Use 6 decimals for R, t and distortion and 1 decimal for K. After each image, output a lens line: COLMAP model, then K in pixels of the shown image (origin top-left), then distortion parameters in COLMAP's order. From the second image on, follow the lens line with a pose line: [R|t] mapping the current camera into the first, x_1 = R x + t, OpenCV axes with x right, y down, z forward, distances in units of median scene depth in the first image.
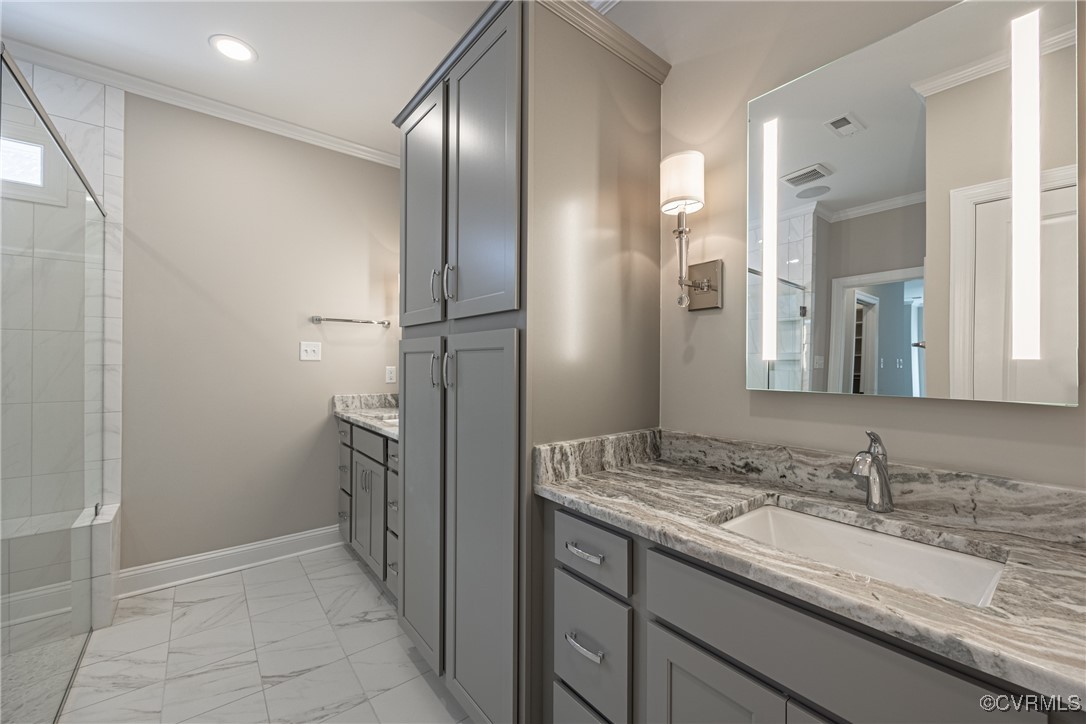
lens RADIAL K [[431.7, 0, 542.7], [0, 431.7, 360.5], [0, 0, 1]] dist [-0.003366, -0.000976]
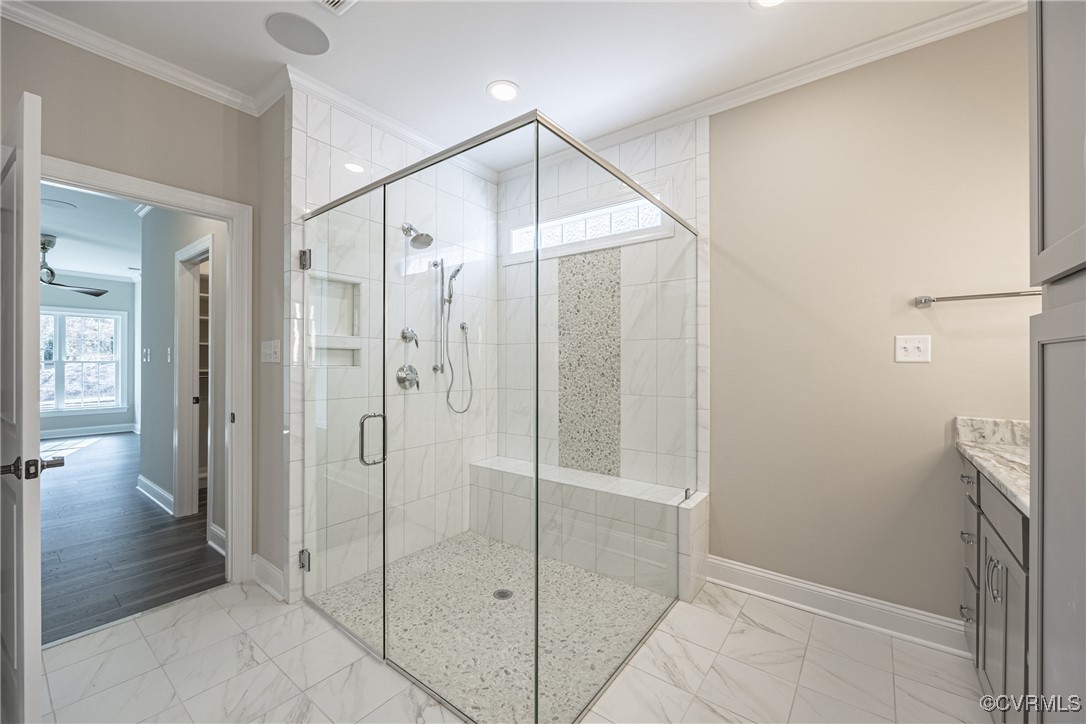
lens RADIAL K [[431.7, 0, 544.2], [0, 431.7, 362.1], [0, 0, 1]] dist [-0.003366, -0.000976]
pose [[0.244319, -0.004597, -0.969684, -0.020206], [0.003111, 0.999987, -0.003957, 0.001009], [0.969690, -0.002050, 0.244330, 0.354939]]
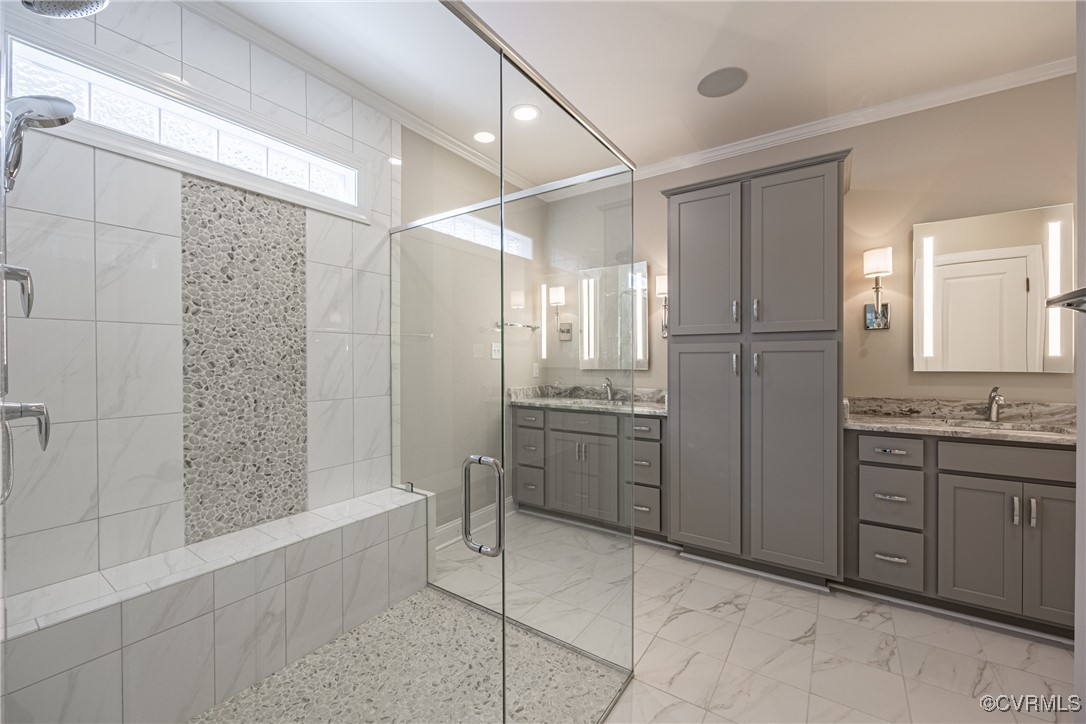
lens RADIAL K [[431.7, 0, 545.6], [0, 431.7, 360.4], [0, 0, 1]] dist [-0.003366, -0.000976]
pose [[0.956548, -0.009296, 0.291427, -1.030455], [0.007067, 0.999937, 0.008699, -0.006992], [-0.291490, -0.006262, 0.956553, -0.235347]]
